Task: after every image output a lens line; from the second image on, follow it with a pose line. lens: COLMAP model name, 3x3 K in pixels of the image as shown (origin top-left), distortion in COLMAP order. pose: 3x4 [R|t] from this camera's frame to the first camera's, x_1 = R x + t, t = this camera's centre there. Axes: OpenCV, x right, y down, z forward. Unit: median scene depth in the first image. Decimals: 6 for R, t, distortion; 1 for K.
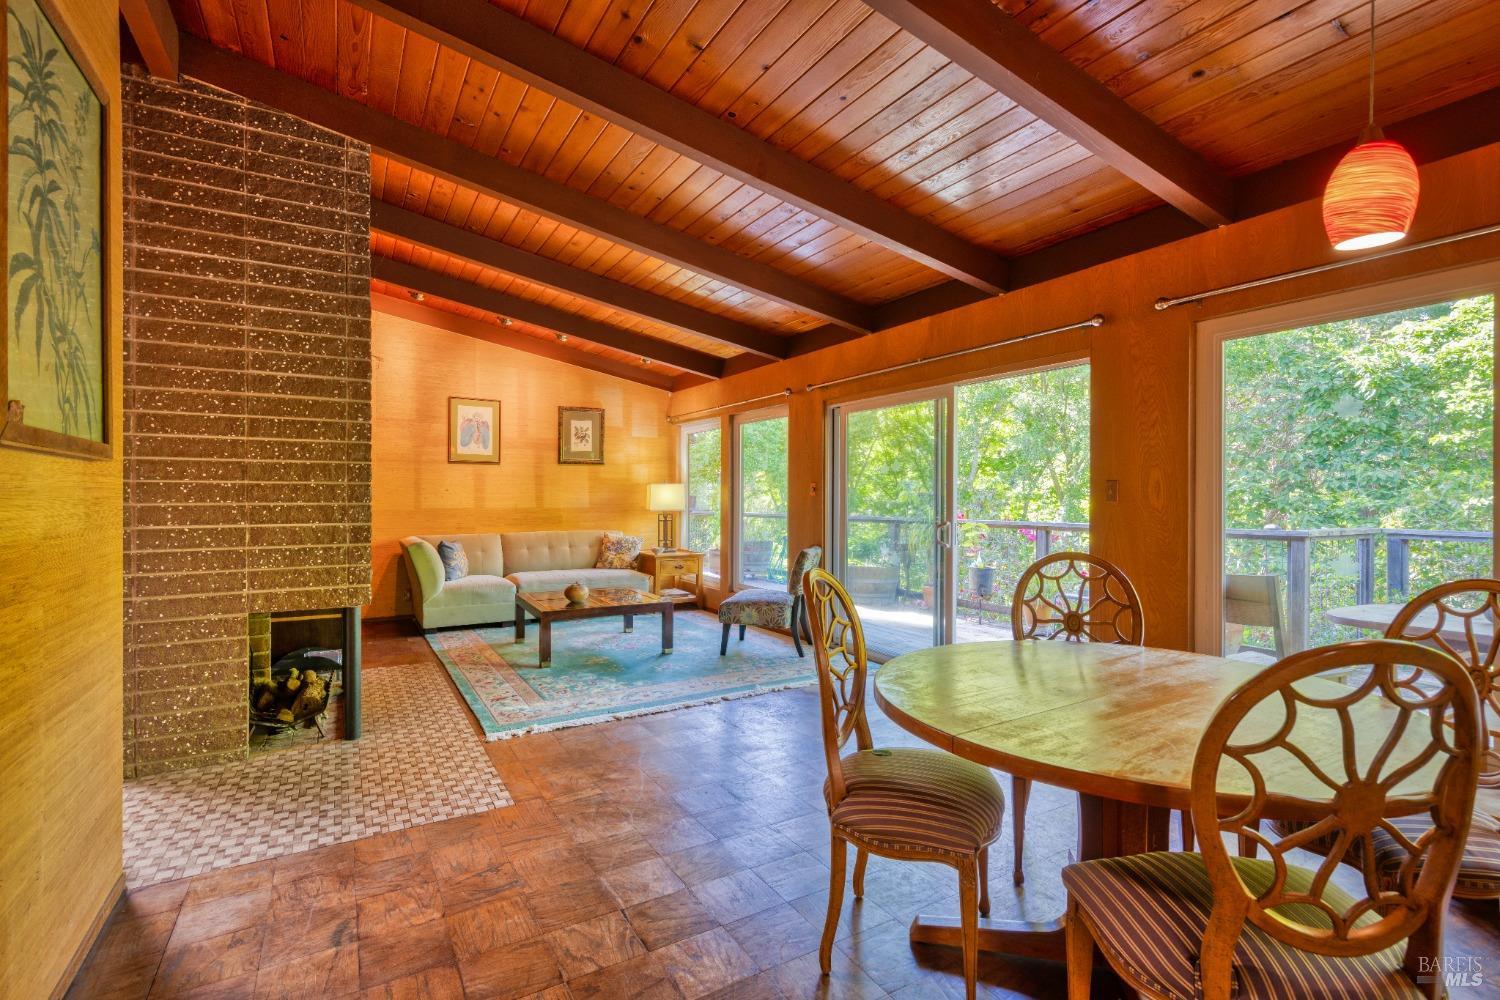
lens RADIAL K [[697.7, 0, 753.2], [0, 697.7, 495.2], [0, 0, 1]] dist [0.000611, -0.000052]
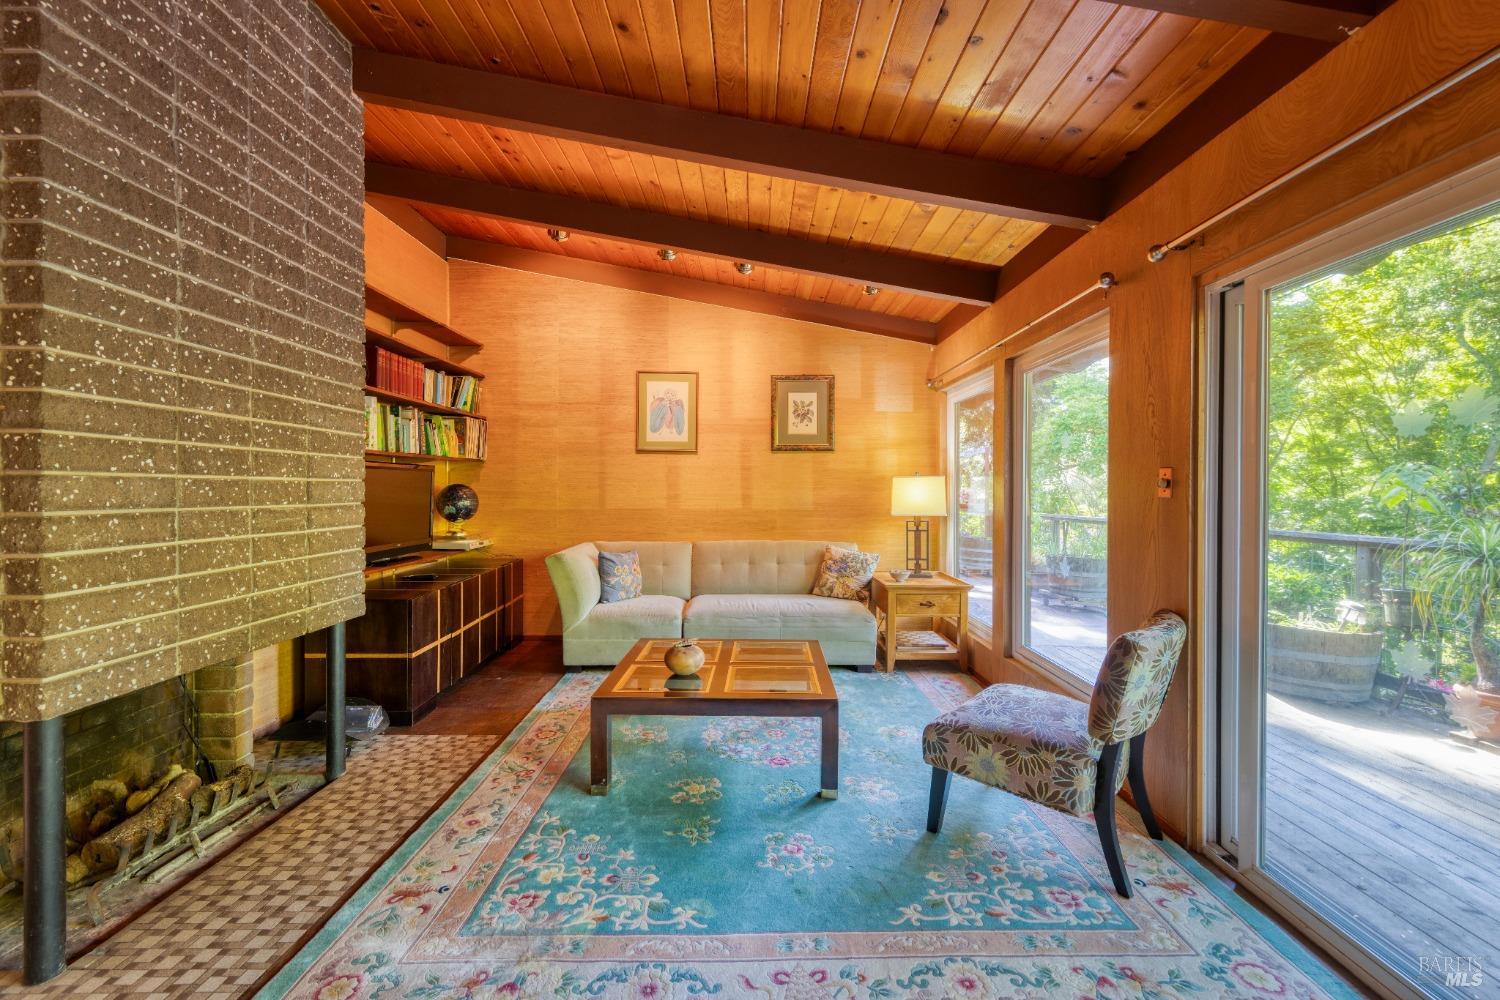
lens RADIAL K [[633.8, 0, 749.3], [0, 633.8, 490.2], [0, 0, 1]] dist [0.004971, -0.000056]
pose [[0.862615, 0.001149, -0.505860, 0.048788], [-0.001676, 0.999998, -0.000585, -0.002515], [0.505859, 0.001353, 0.862615, 0.406518]]
